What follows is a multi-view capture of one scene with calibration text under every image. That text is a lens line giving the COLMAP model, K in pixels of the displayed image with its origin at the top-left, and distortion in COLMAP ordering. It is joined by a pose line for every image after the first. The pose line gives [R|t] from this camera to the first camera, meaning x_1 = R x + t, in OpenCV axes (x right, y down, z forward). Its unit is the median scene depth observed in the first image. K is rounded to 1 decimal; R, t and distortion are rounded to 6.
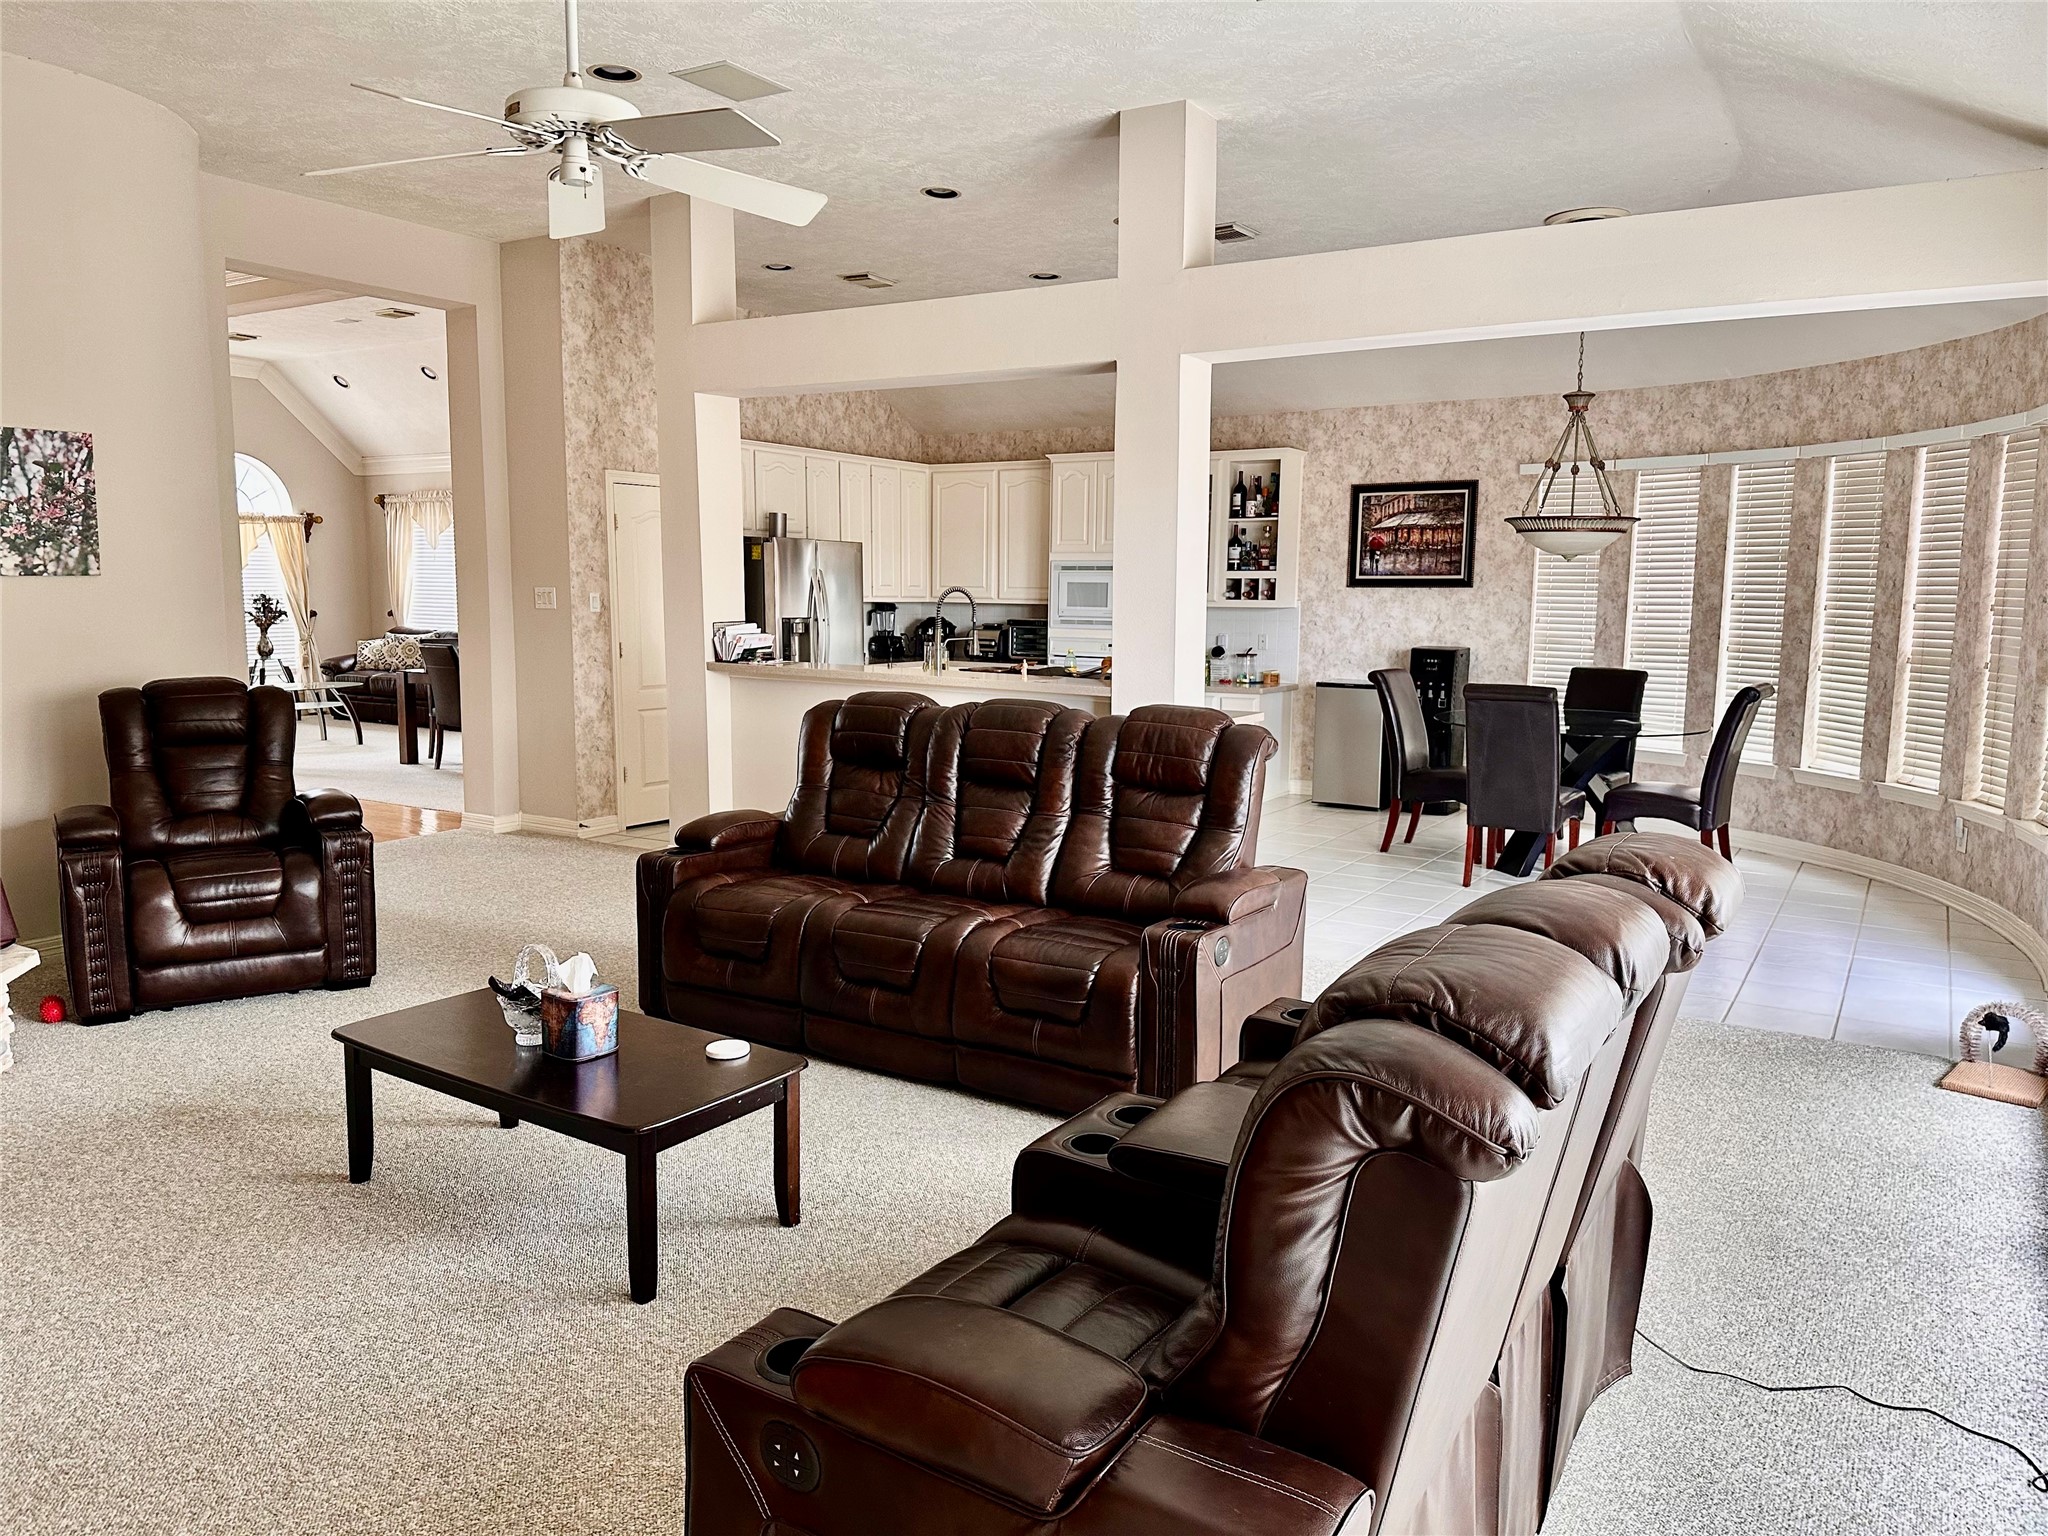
lens RADIAL K [[1425.4, 0, 1002.7], [0, 1425.4, 763.2], [0, 0, 1]] dist [0.088464, -0.134476]
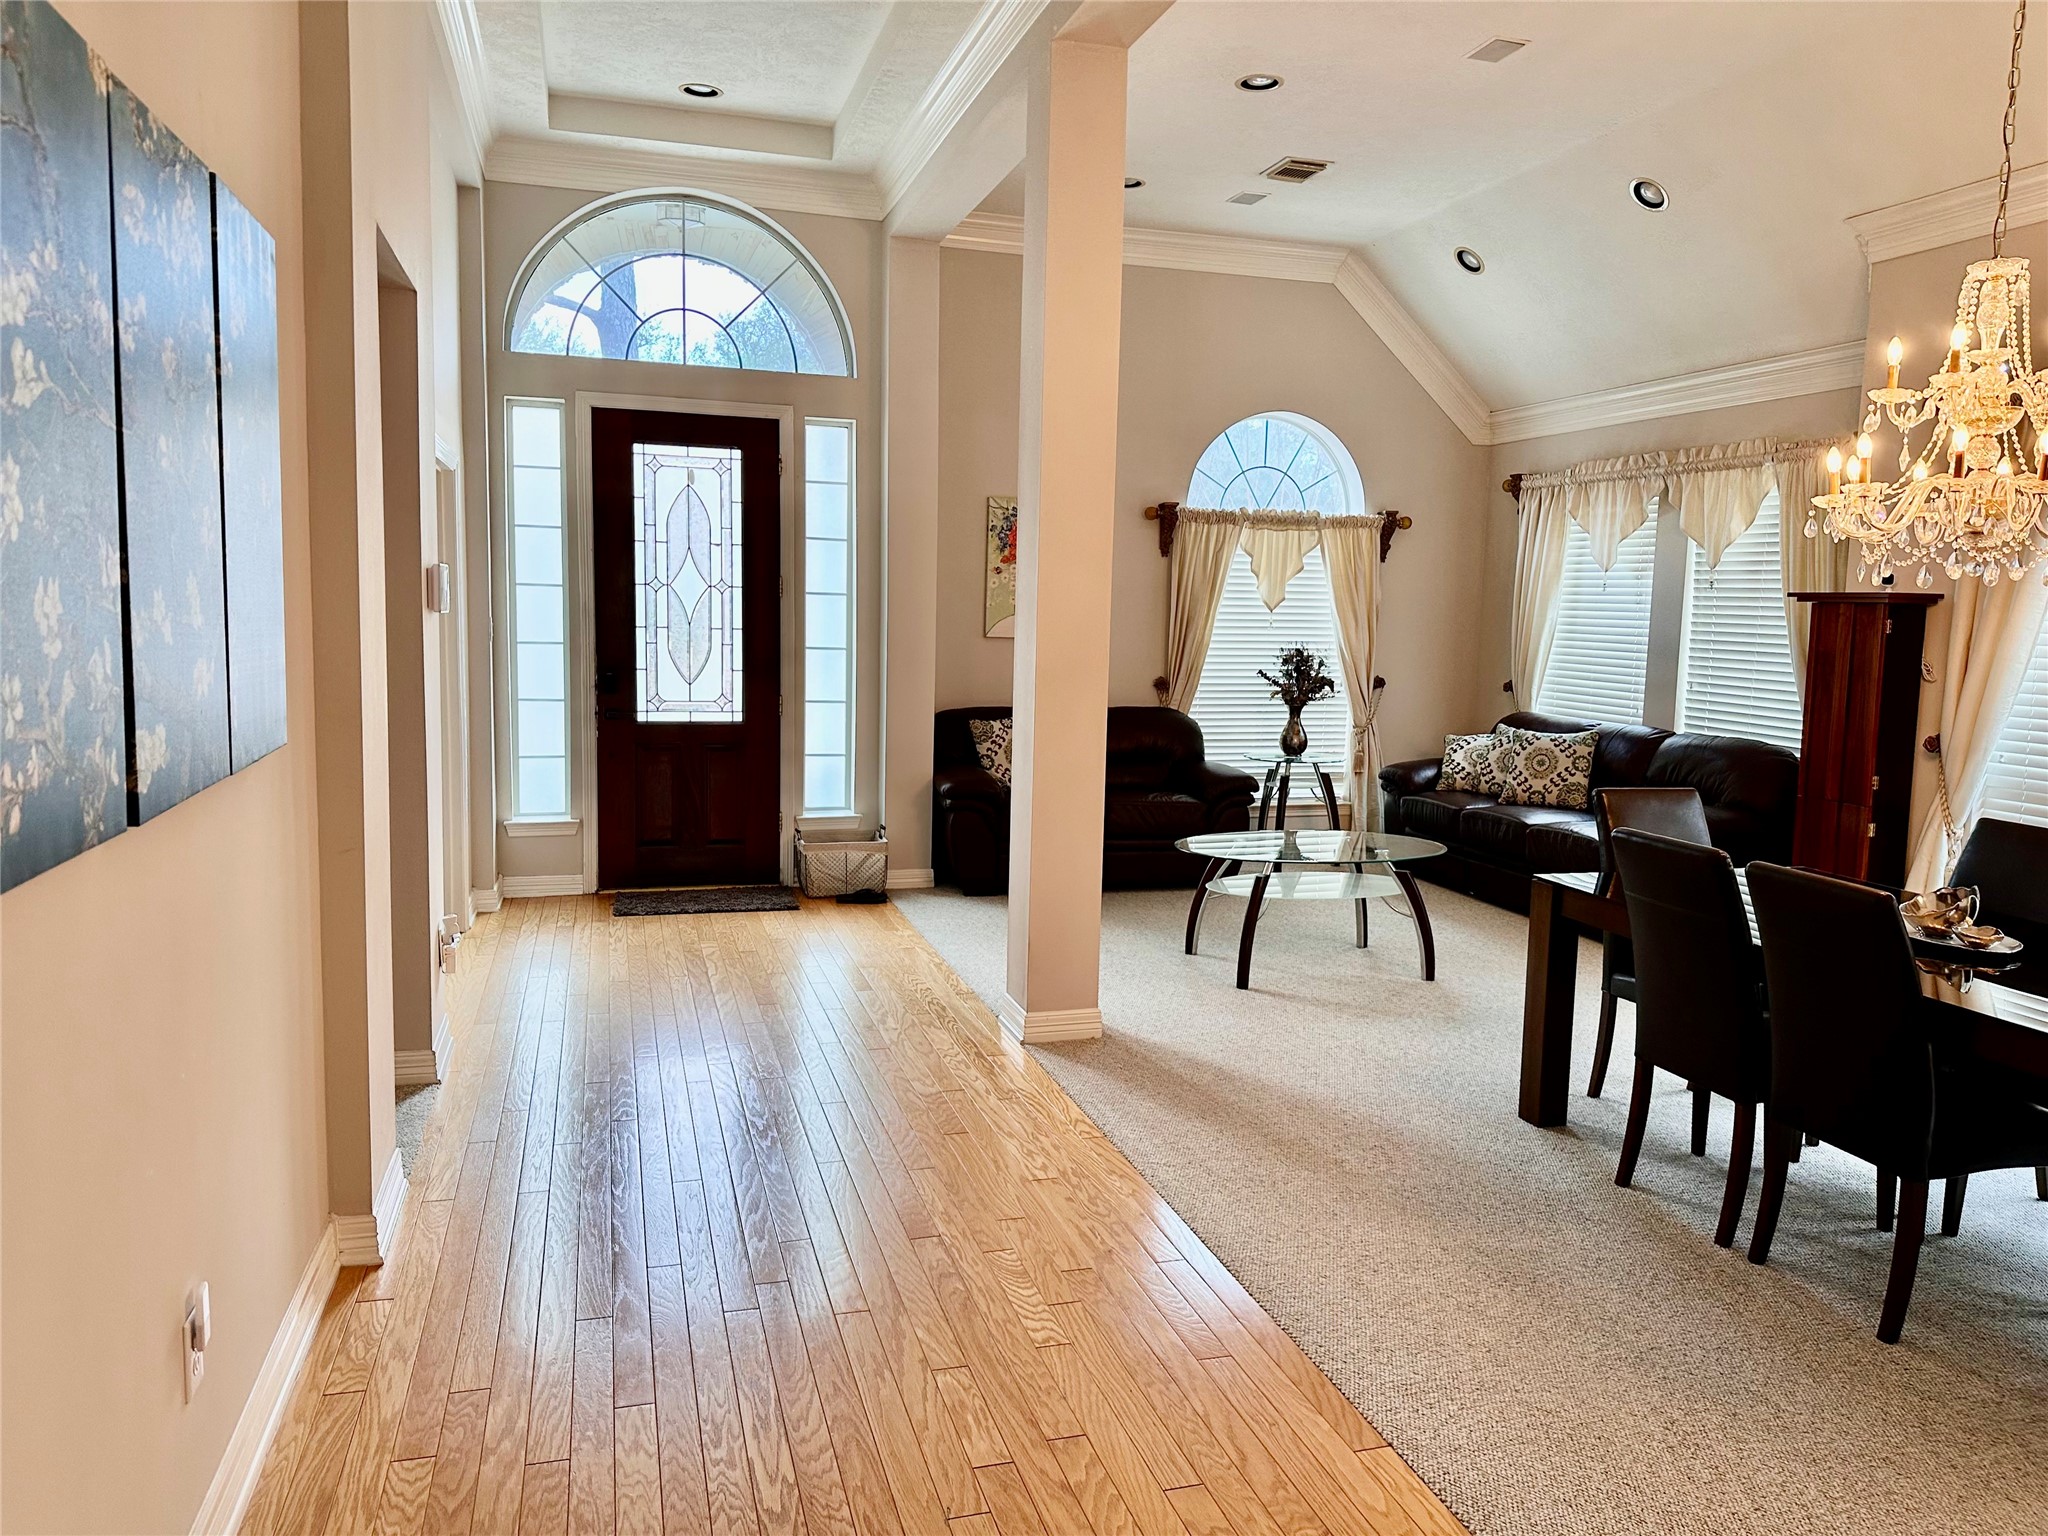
lens RADIAL K [[1408.3, 0, 1004.8], [0, 1408.3, 748.9], [0, 0, 1]] dist [0.112909, -0.166220]
pose [[0.749445, 0.075153, -0.657787, -0.557666], [-0.101489, 0.994835, -0.001969, -0.159806], [0.654242, 0.068234, 0.753201, 1.243438]]
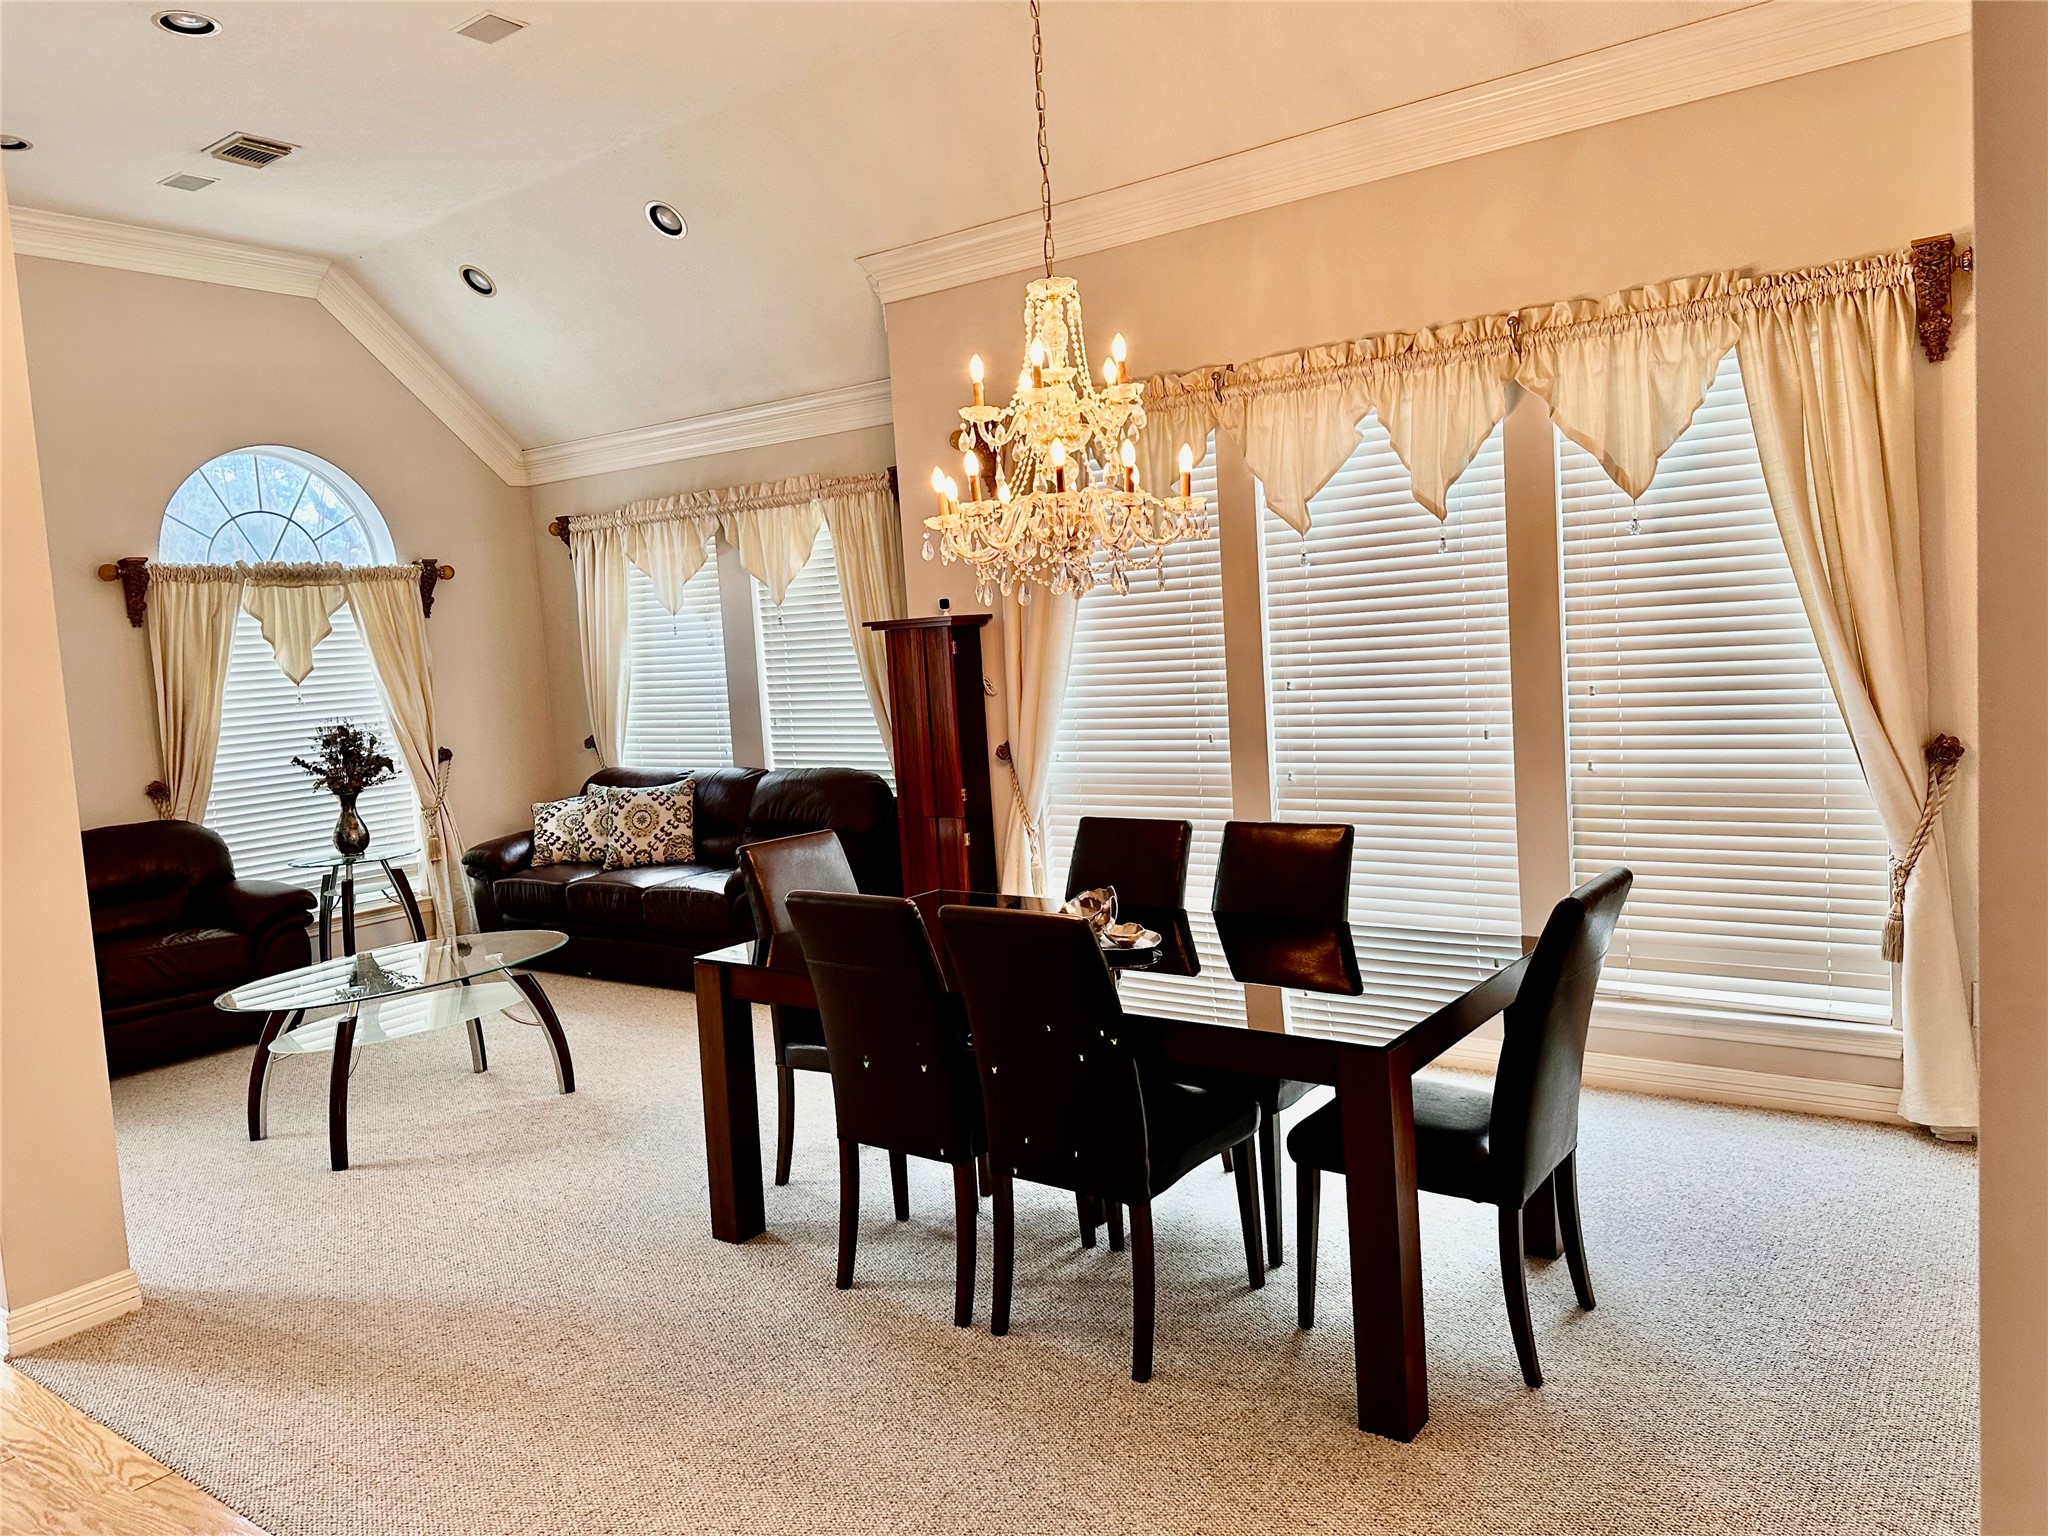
lens RADIAL K [[1408.3, 0, 1004.8], [0, 1408.3, 748.9], [0, 0, 1]] dist [0.112909, -0.166220]
pose [[0.995204, -0.066921, -0.071355, -0.645725], [0.063253, 0.996617, -0.052477, -0.176462], [0.074625, 0.047712, 0.996070, 1.354901]]
